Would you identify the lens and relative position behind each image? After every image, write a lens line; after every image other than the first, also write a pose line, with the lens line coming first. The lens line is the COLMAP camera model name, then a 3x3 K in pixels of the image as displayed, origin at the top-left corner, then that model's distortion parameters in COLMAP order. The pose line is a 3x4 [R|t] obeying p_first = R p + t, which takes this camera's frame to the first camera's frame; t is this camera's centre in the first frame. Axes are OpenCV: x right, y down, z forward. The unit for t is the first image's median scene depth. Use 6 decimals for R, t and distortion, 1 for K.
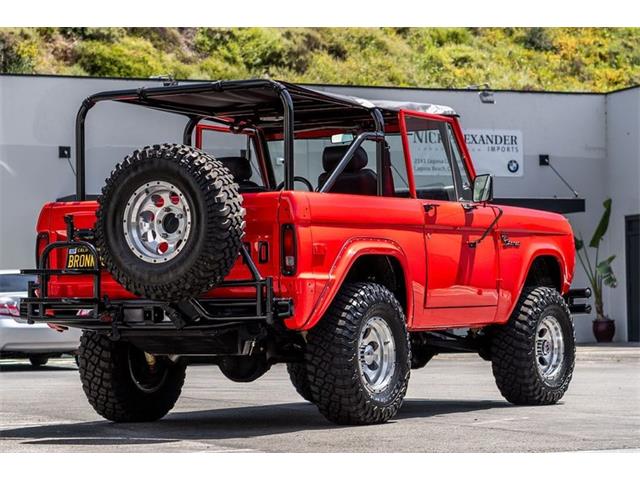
lens RADIAL K [[1868.0, 0, 320.0], [0, 1868.0, 240.0], [0, 0, 1]] dist [0.025874, 0.040448]
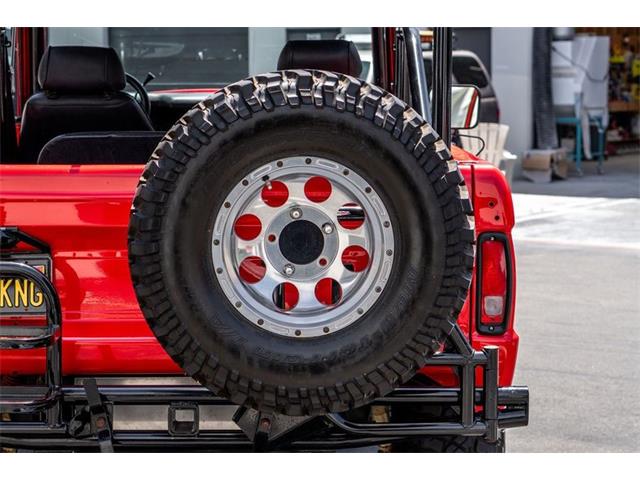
lens RADIAL K [[1598.8, 0, 320.0], [0, 1598.8, 240.0], [0, 0, 1]] dist [0.036966, 0.205210]
pose [[0.845363, -0.038304, 0.532817, -0.252043], [-0.036649, 0.990917, 0.129384, -0.053517], [-0.532933, -0.128903, 0.836281, 0.587359]]
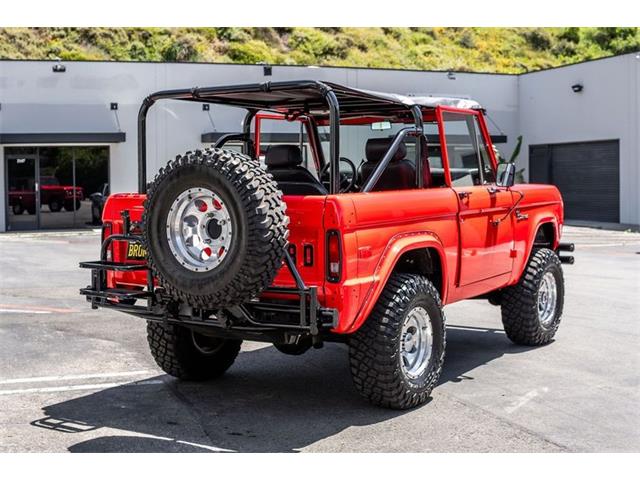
lens RADIAL K [[922.5, 0, 320.0], [0, 922.5, 240.0], [0, 0, 1]] dist [-0.205016, -0.052415]
pose [[0.999378, 0.009432, -0.033975, -0.006642], [-0.005737, 0.994216, 0.107246, -0.048876], [0.034790, -0.106984, 0.993652, 0.457258]]
